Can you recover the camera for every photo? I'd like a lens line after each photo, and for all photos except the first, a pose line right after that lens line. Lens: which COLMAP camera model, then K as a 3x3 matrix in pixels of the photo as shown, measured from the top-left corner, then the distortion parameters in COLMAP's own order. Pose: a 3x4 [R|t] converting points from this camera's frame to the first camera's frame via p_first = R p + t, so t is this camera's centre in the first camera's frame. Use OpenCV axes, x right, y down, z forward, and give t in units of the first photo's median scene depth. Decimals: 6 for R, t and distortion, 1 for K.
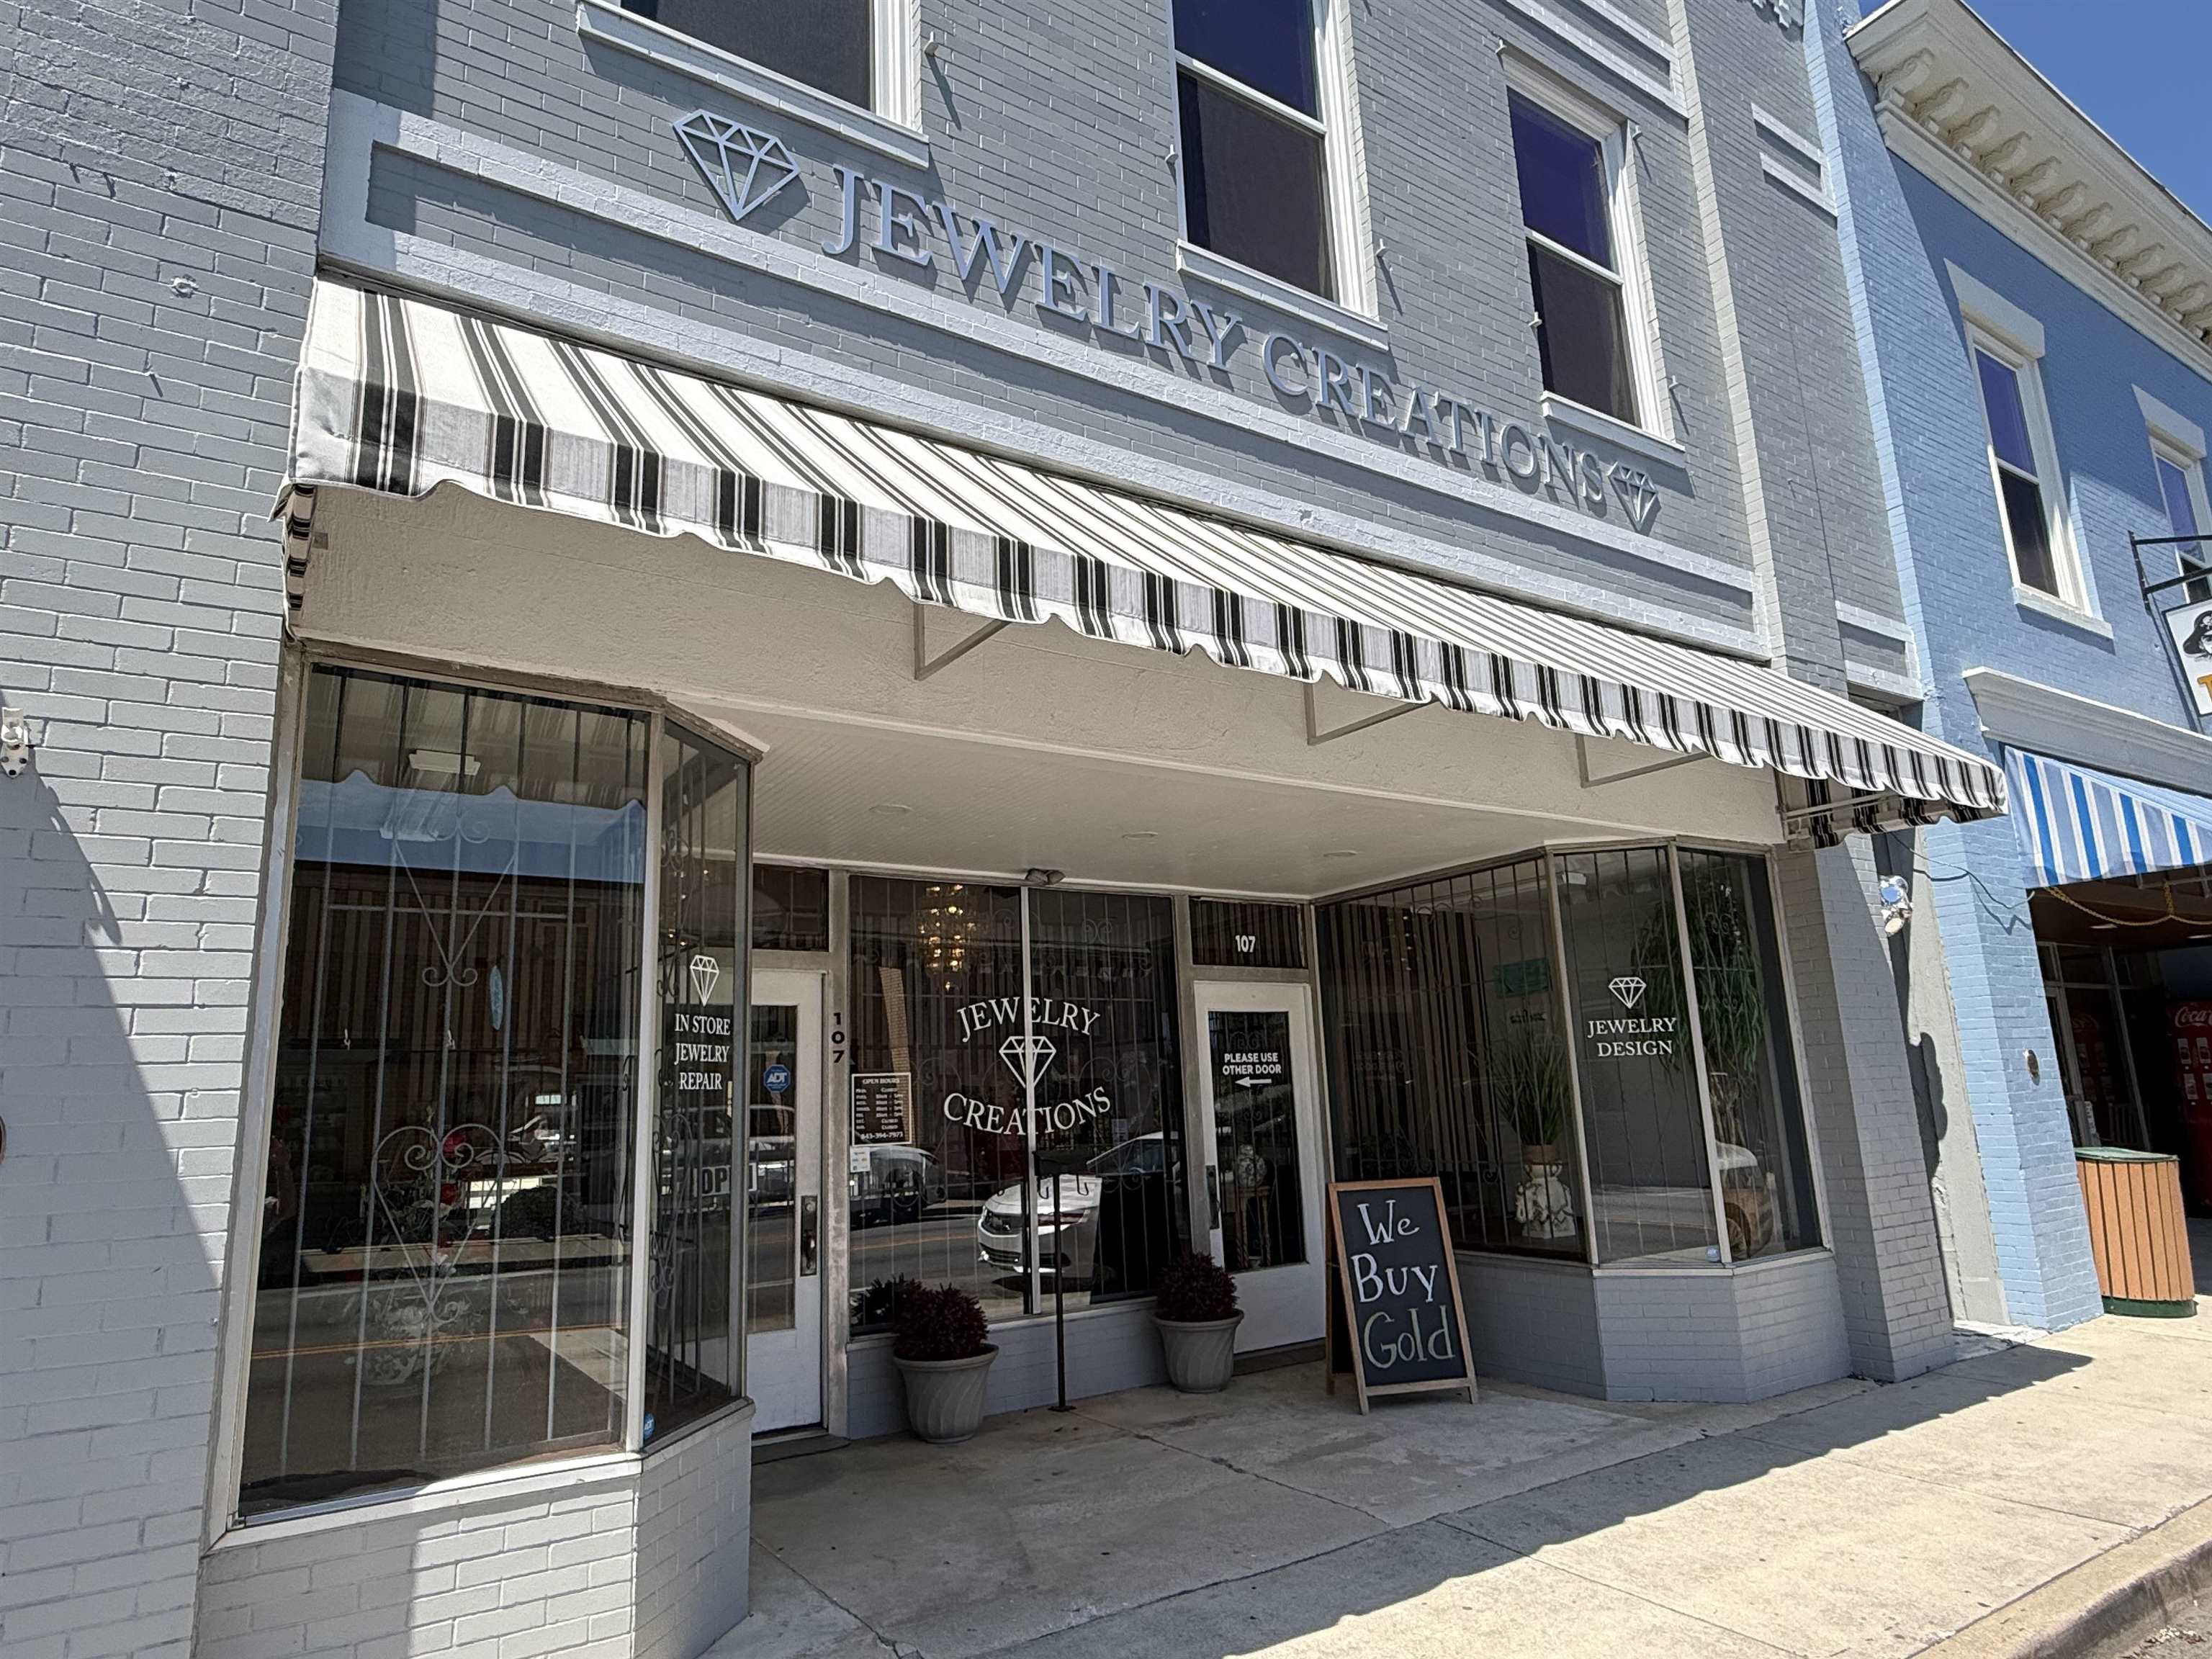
lens RADIAL K [[1268.0, 0, 1099.8], [0, 1268.0, 842.6], [0, 0, 1]] dist [-0.016173, 0.000114]
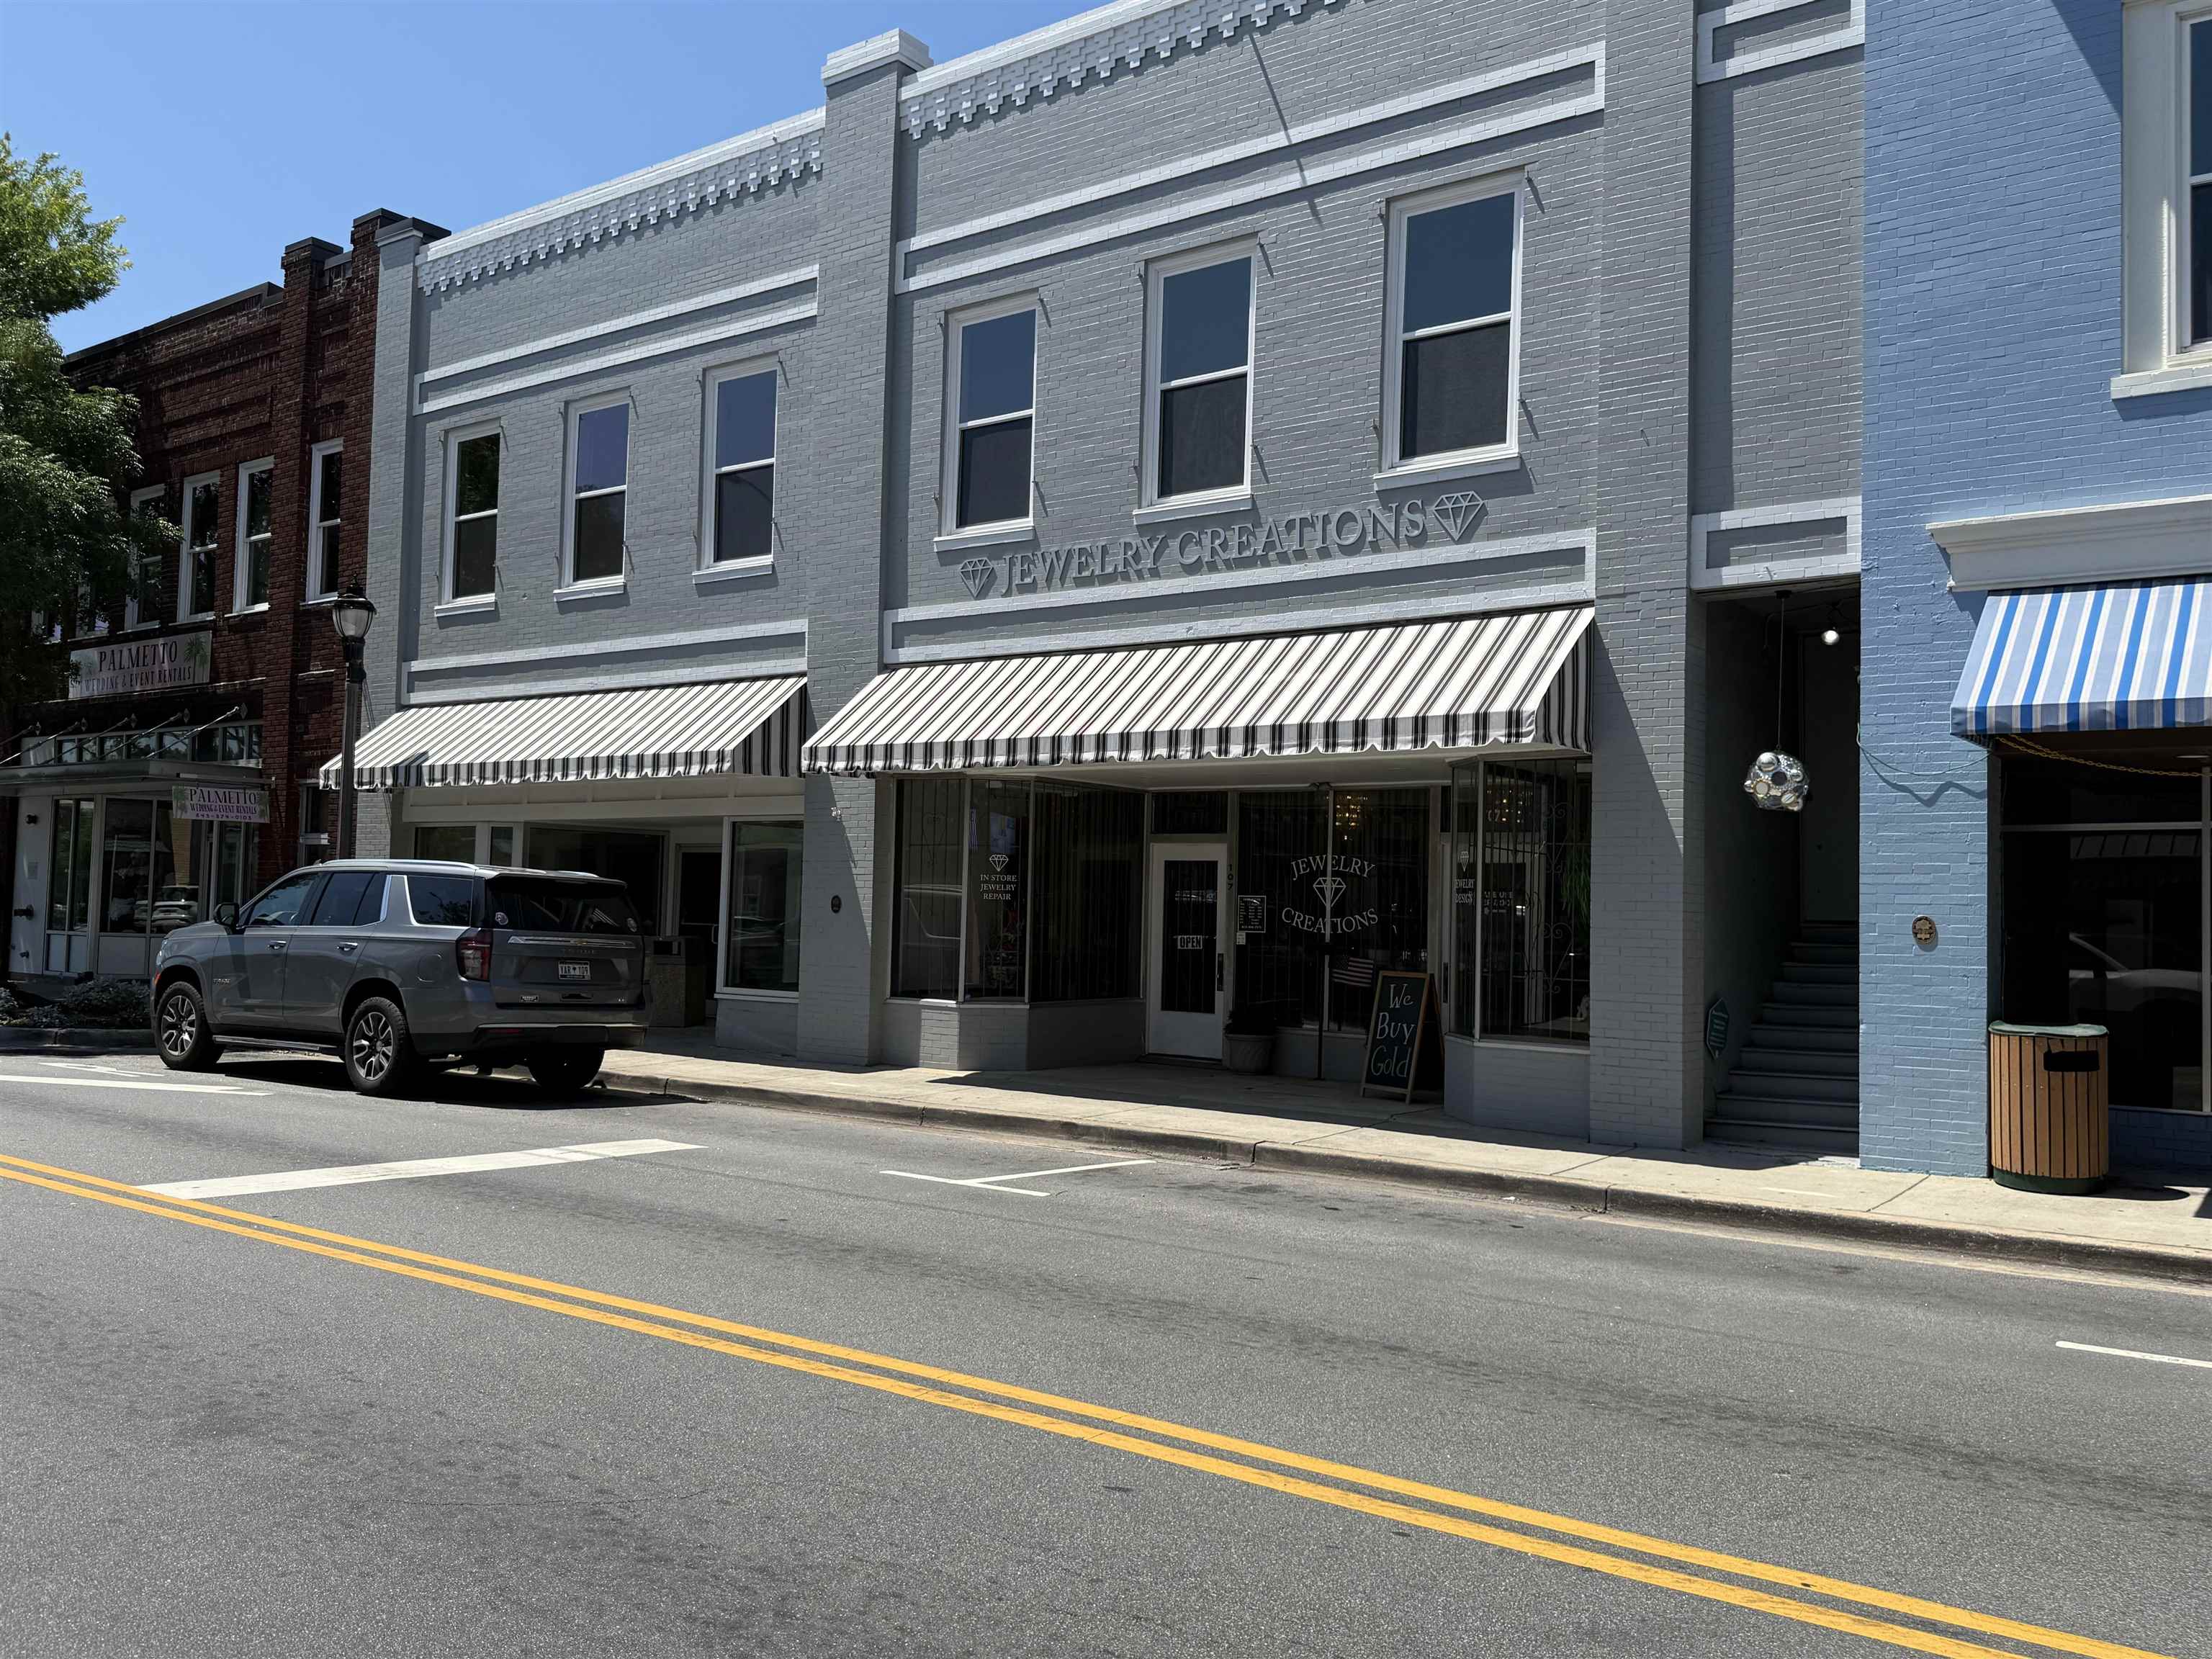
lens RADIAL K [[1752.6, 0, 1106.0], [0, 1752.6, 829.5], [0, 0, 1]] dist [0.177950, -0.395856]
pose [[0.352688, 0.002456, -0.935738, 2.322938], [0.149720, 0.986965, 0.059021, -0.111736], [0.923686, -0.160915, 0.347723, -0.123147]]
